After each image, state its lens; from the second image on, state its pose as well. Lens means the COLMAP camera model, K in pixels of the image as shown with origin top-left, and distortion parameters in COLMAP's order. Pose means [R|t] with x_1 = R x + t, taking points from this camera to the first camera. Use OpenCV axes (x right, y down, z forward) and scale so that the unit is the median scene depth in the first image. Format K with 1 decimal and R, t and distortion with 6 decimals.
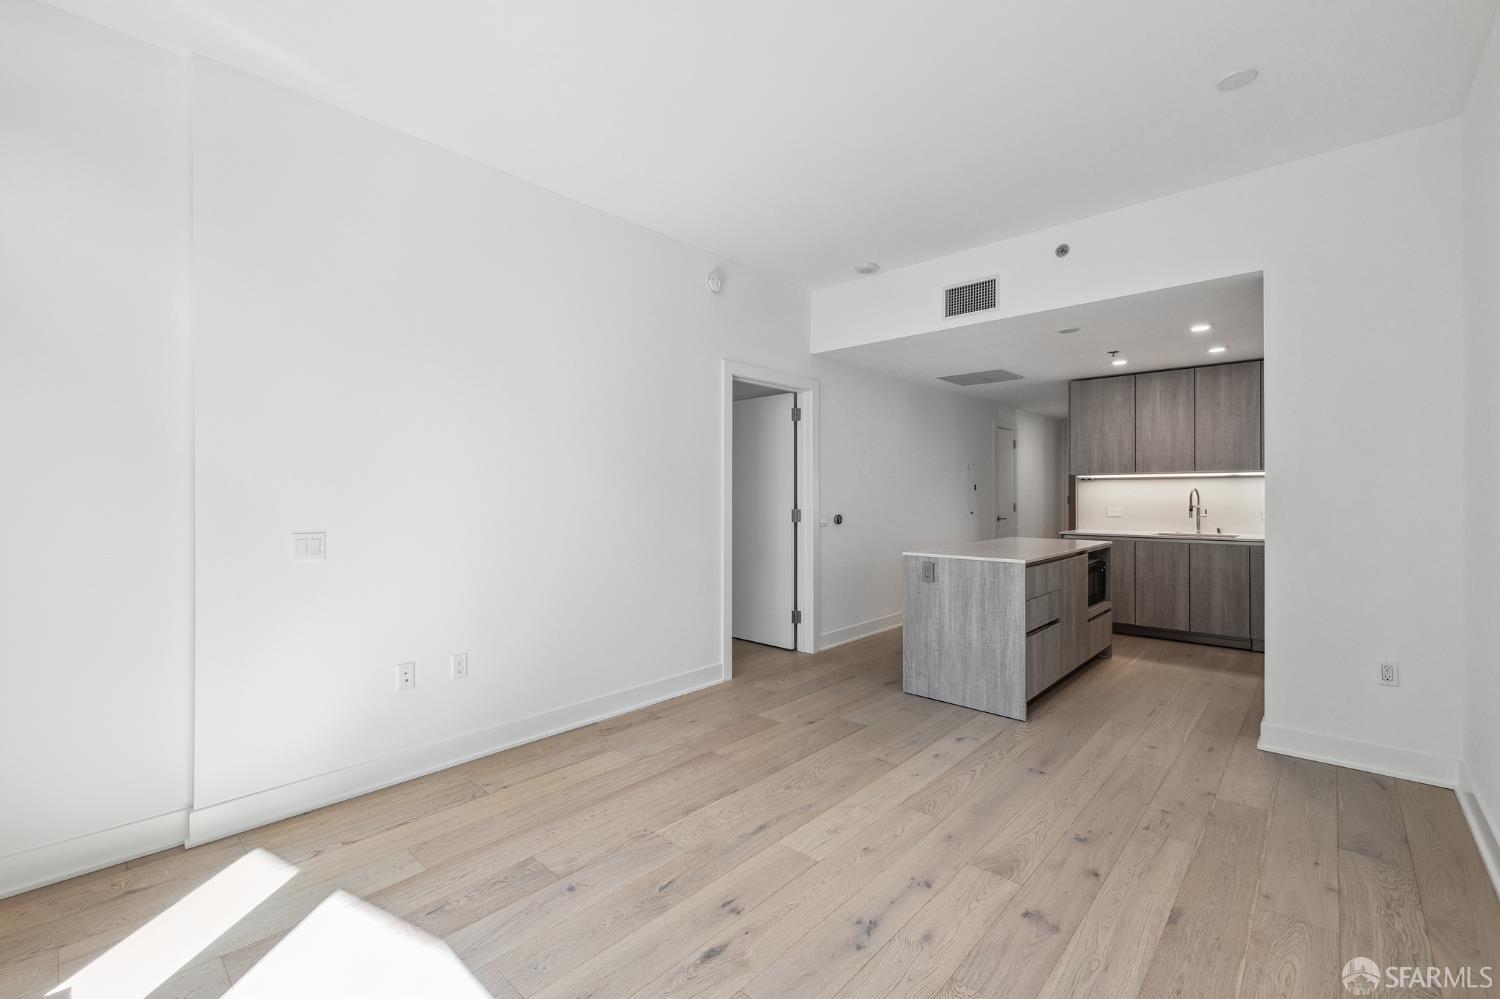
lens RADIAL K [[635.9, 0, 748.3], [0, 635.9, 495.6], [0, 0, 1]] dist [-0.000796, 0.001136]
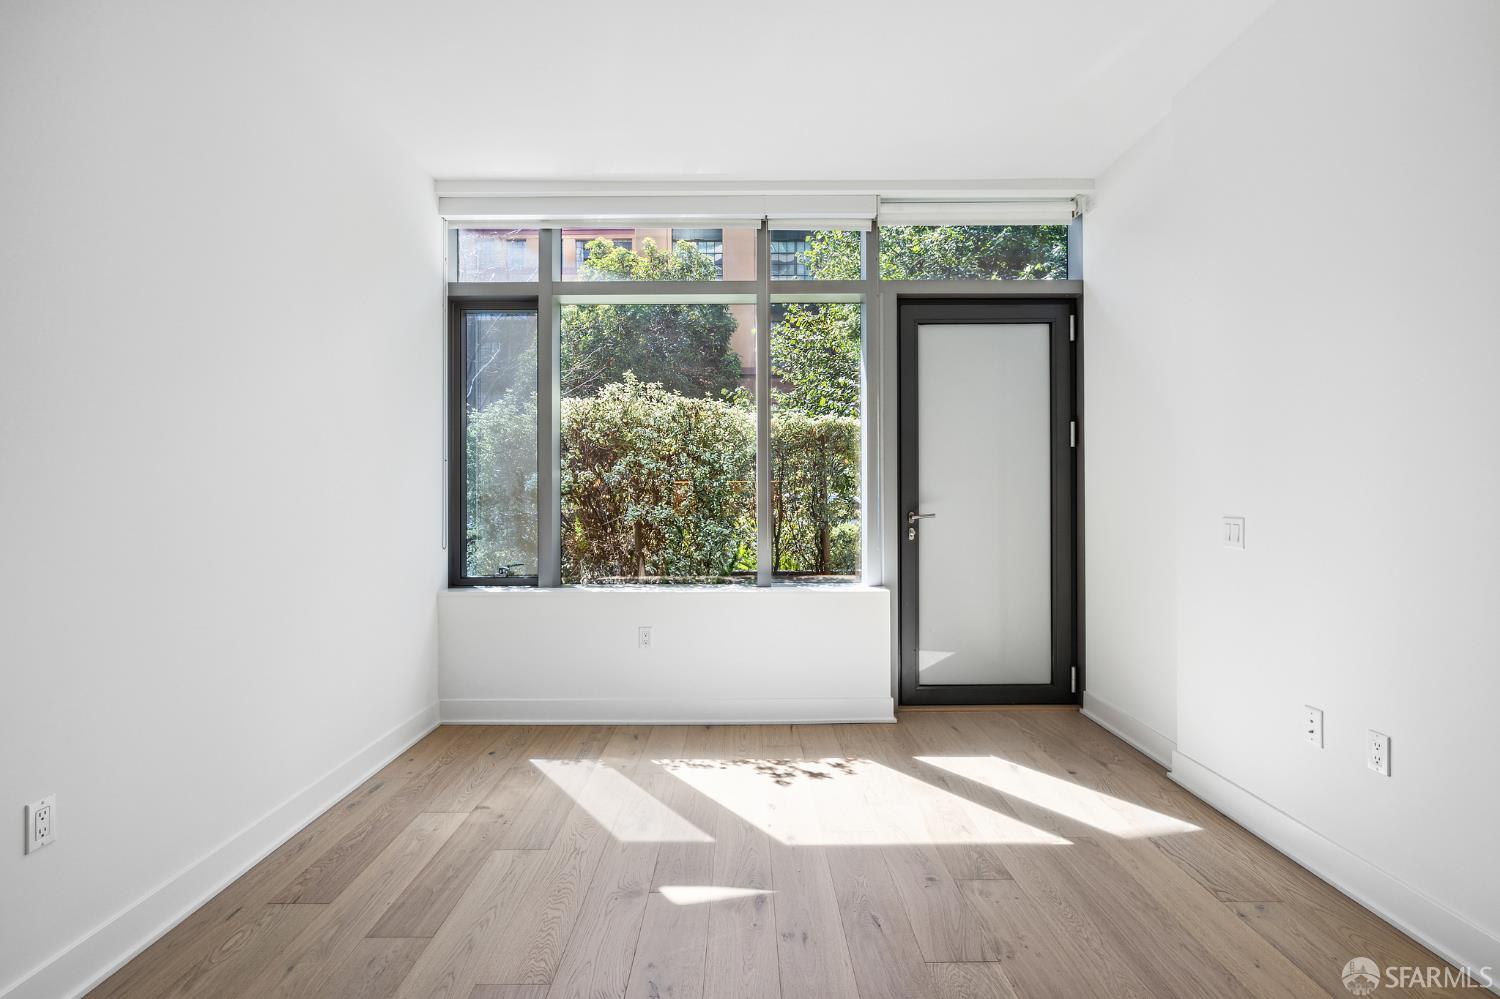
lens RADIAL K [[724.2, 0, 744.2], [0, 724.2, 494.0], [0, 0, 1]] dist [-0.003169, 0.003279]
pose [[-0.738178, 0.001993, -0.674603, 0.381452], [0.003010, 0.999995, -0.000340, 0.015632], [0.674599, -0.002282, -0.738181, 0.913929]]
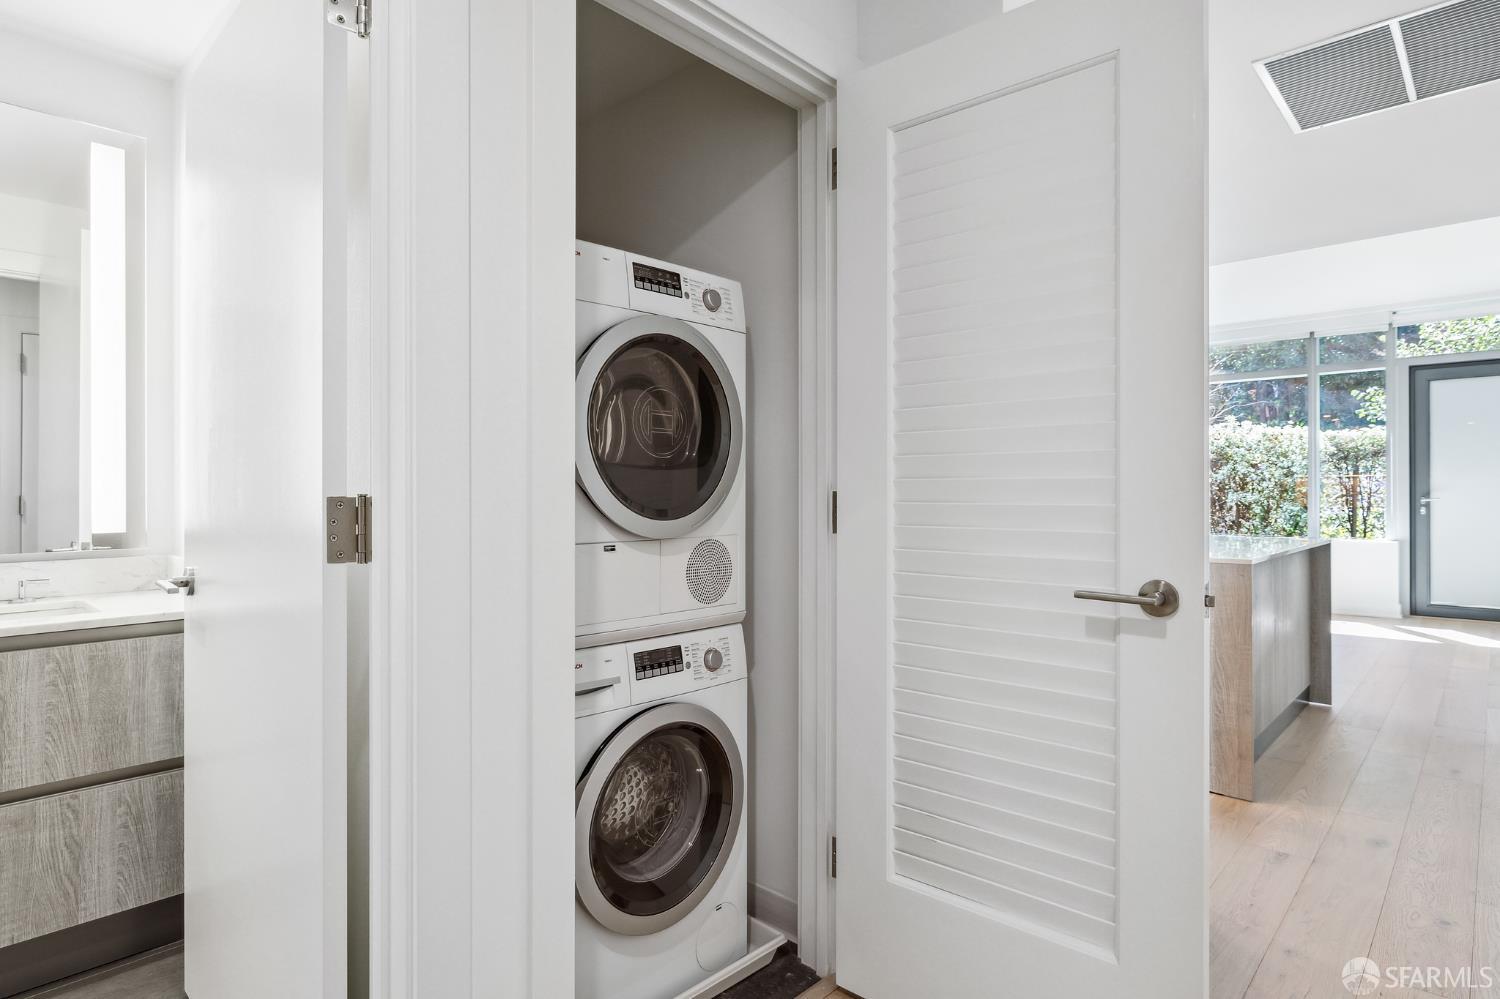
lens RADIAL K [[812.0, 0, 762.3], [0, 812.0, 494.1], [0, 0, 1]] dist [0.005047, 0.003082]
pose [[-0.999924, 0.005134, -0.011178, 1.113326], [0.005086, 0.999978, 0.004322, 0.019178], [0.011200, 0.004265, -0.999928, 2.282011]]
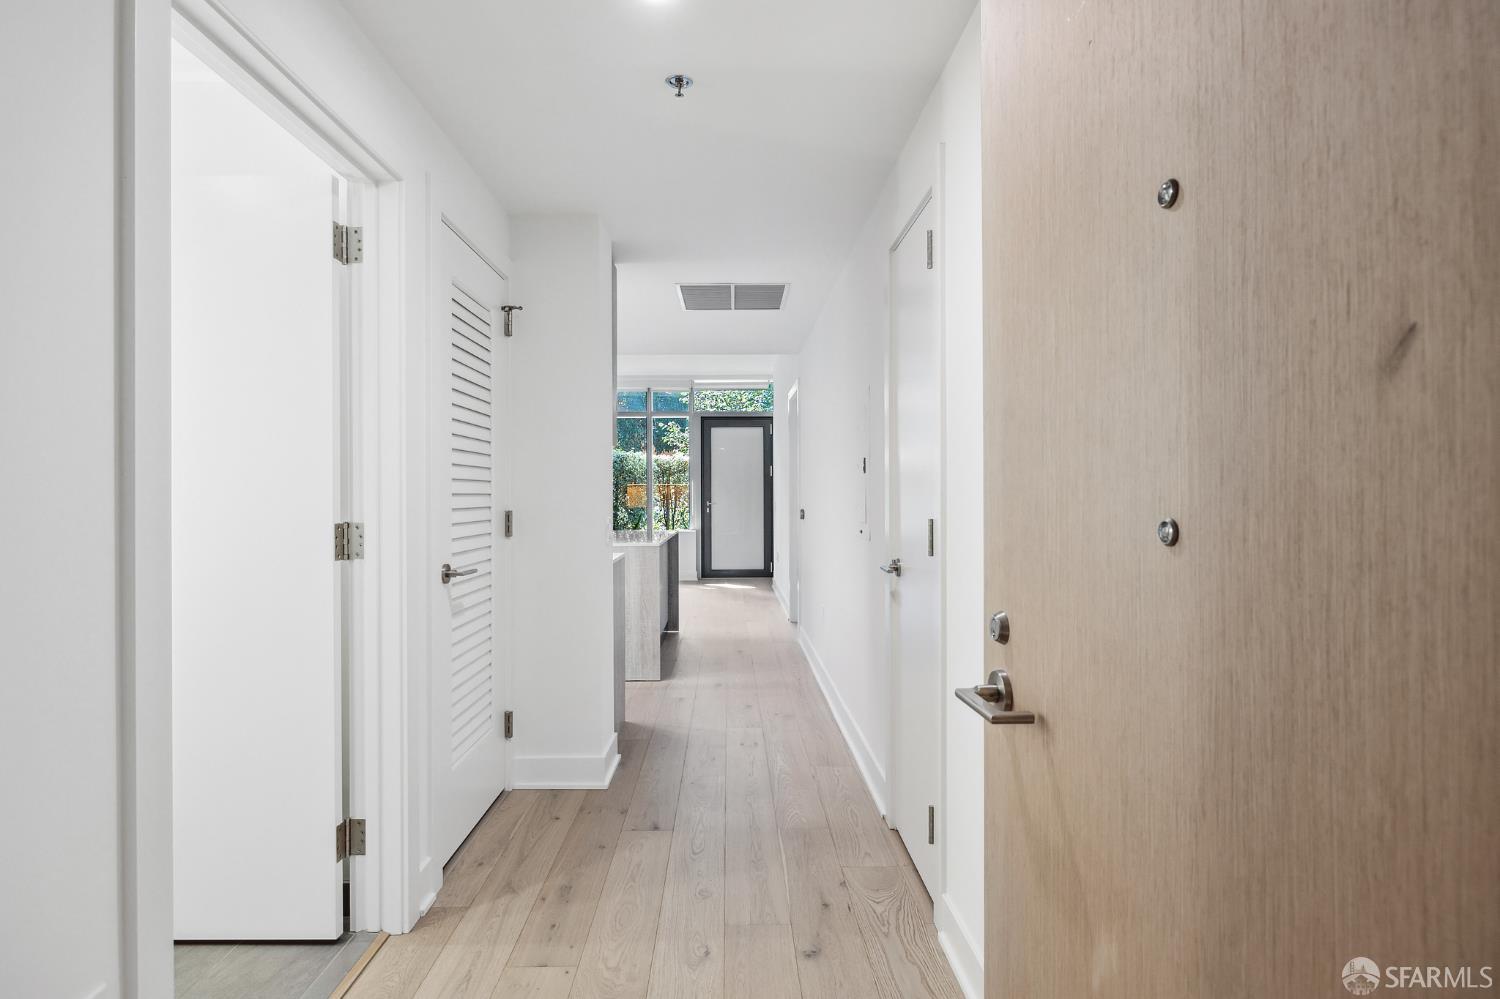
lens RADIAL K [[812.0, 0, 751.3], [0, 812.0, 492.4], [0, 0, 1]] dist [0.005047, 0.003082]
pose [[-0.712679, 0.005628, -0.701468, 1.533768], [0.001882, 0.999980, 0.006111, -0.010036], [0.701488, 0.003035, -0.712675, 2.631950]]
